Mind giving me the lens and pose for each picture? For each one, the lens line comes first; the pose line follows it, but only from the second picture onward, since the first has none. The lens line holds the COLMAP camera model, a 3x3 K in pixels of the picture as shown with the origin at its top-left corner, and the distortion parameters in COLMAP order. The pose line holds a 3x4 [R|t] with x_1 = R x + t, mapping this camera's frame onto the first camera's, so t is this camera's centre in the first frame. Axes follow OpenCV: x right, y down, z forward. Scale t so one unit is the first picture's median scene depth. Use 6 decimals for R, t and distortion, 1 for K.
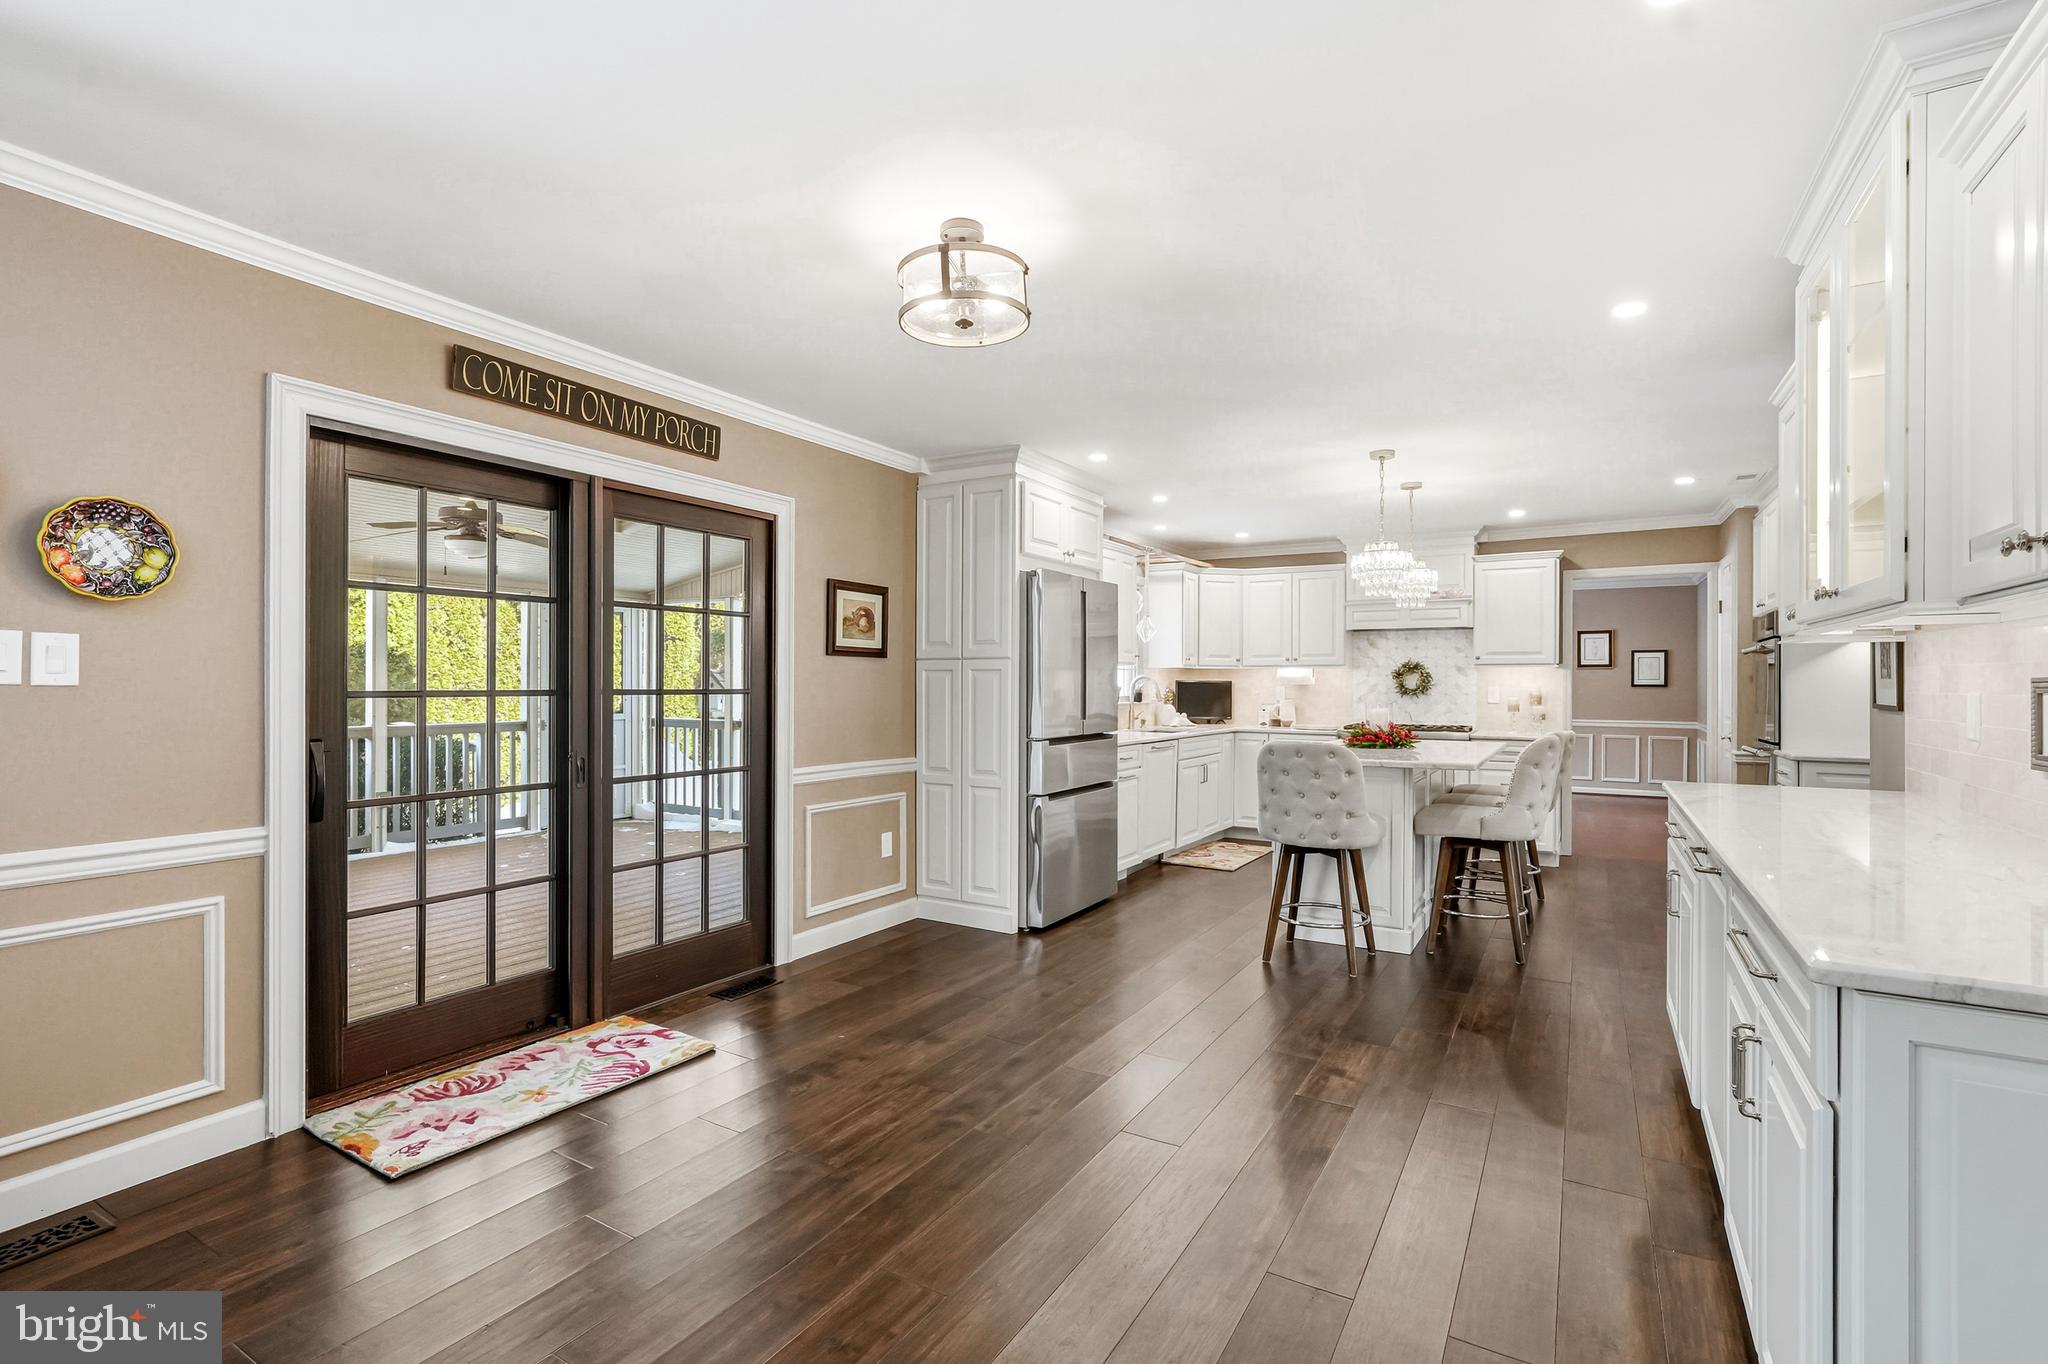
lens RADIAL K [[929.9, 0, 1023.6], [0, 929.9, 688.3], [0, 0, 1]] dist [0.001584, 0.000730]
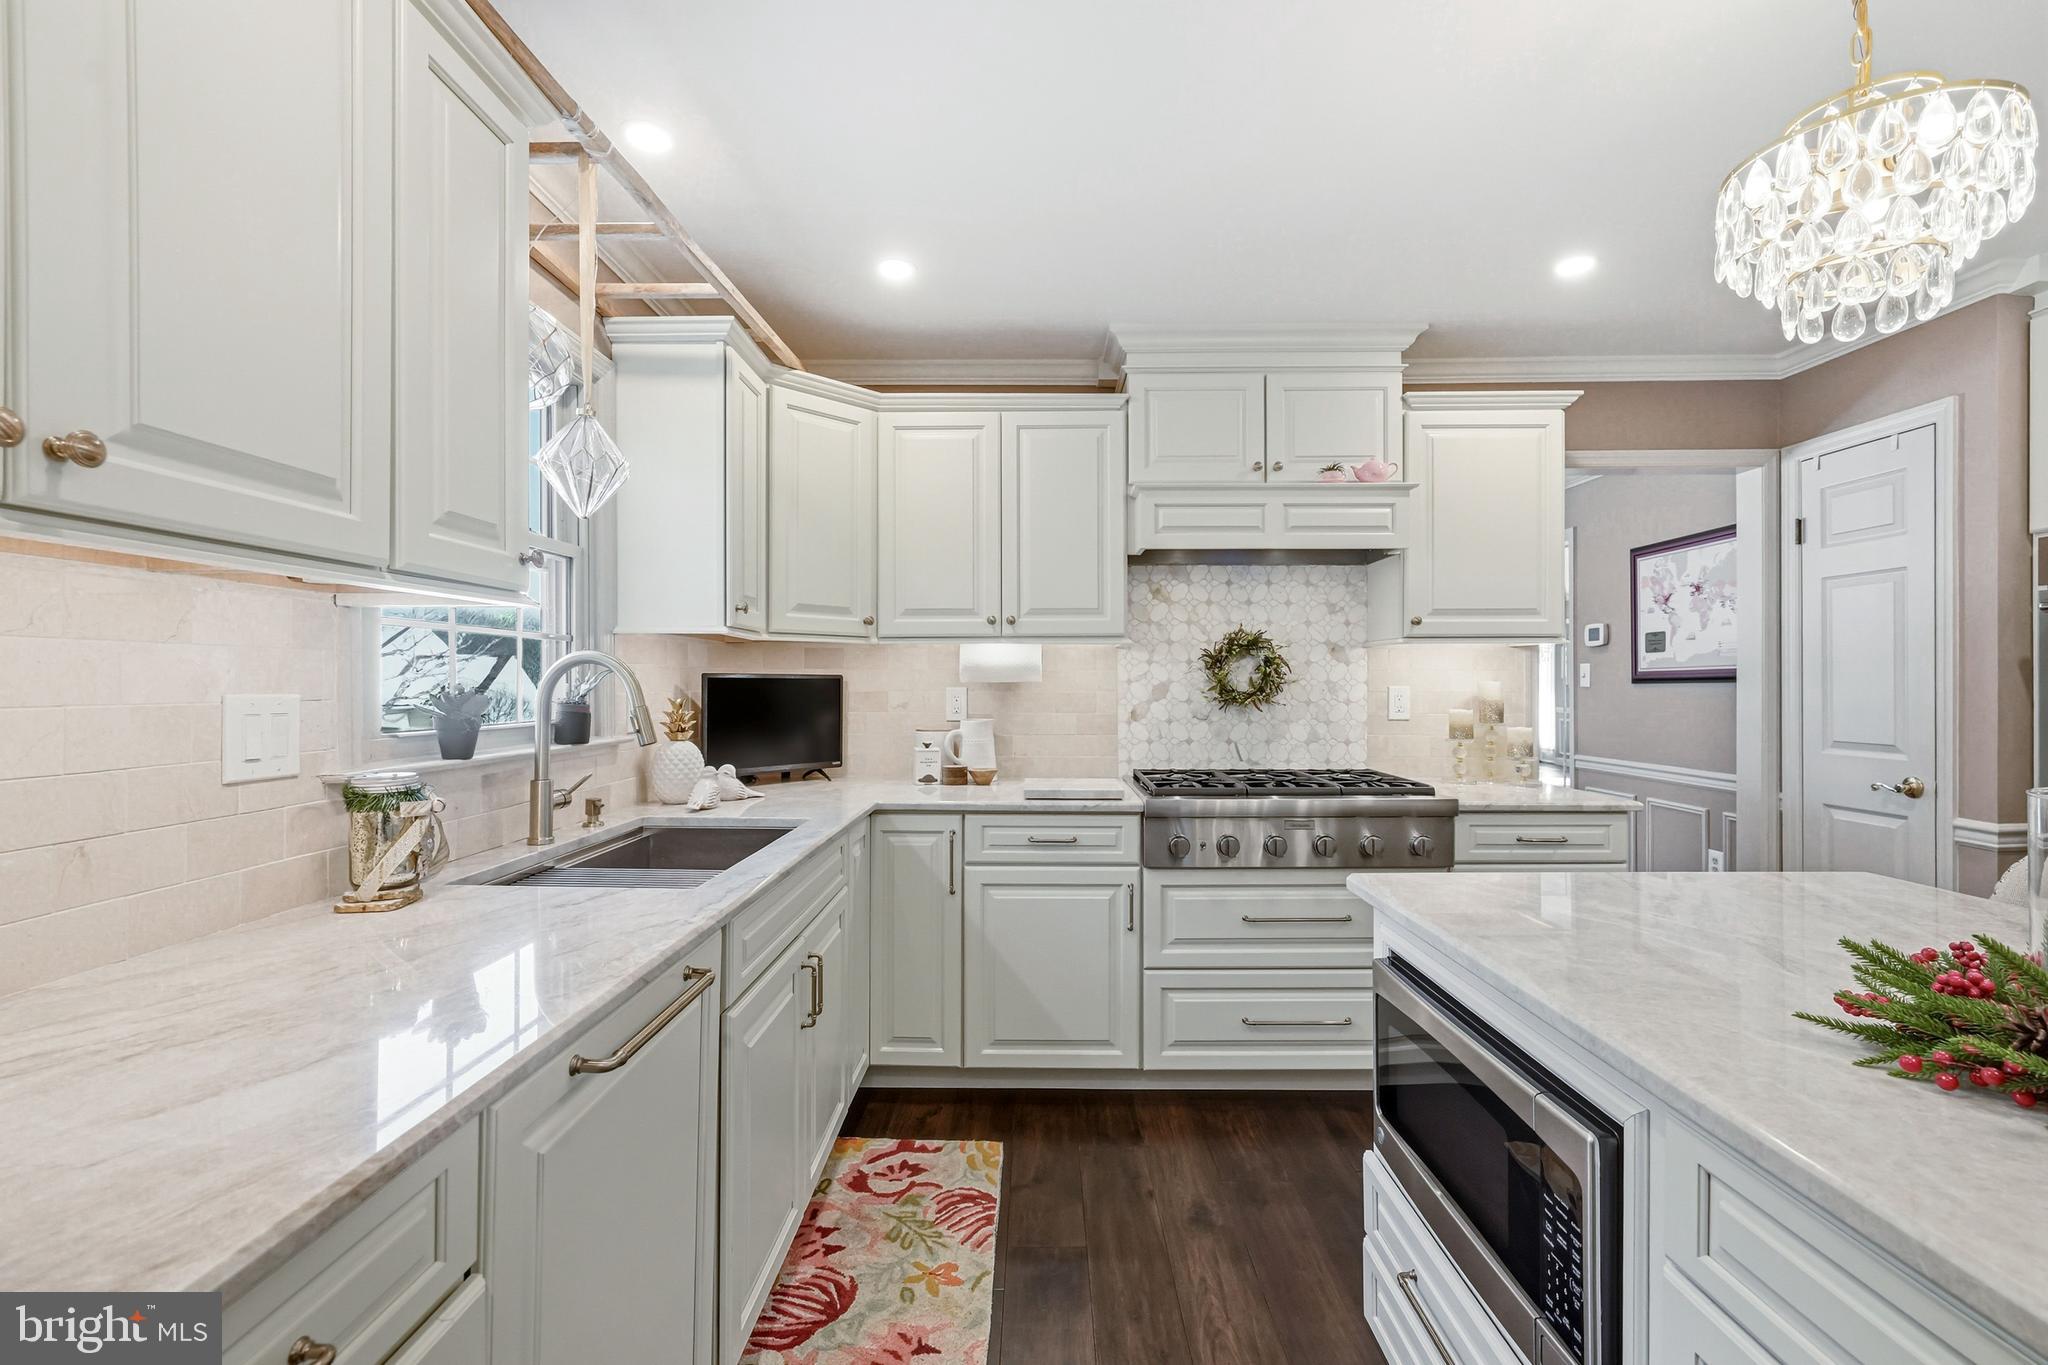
lens RADIAL K [[870.1, 0, 1028.8], [0, 870.1, 684.5], [0, 0, 1]] dist [-0.001801, -0.000028]
pose [[0.855756, -0.004986, 0.517356, 0.102600], [0.007329, 0.999970, -0.002485, -0.002439], [-0.517328, 0.005918, 0.855767, 0.678175]]
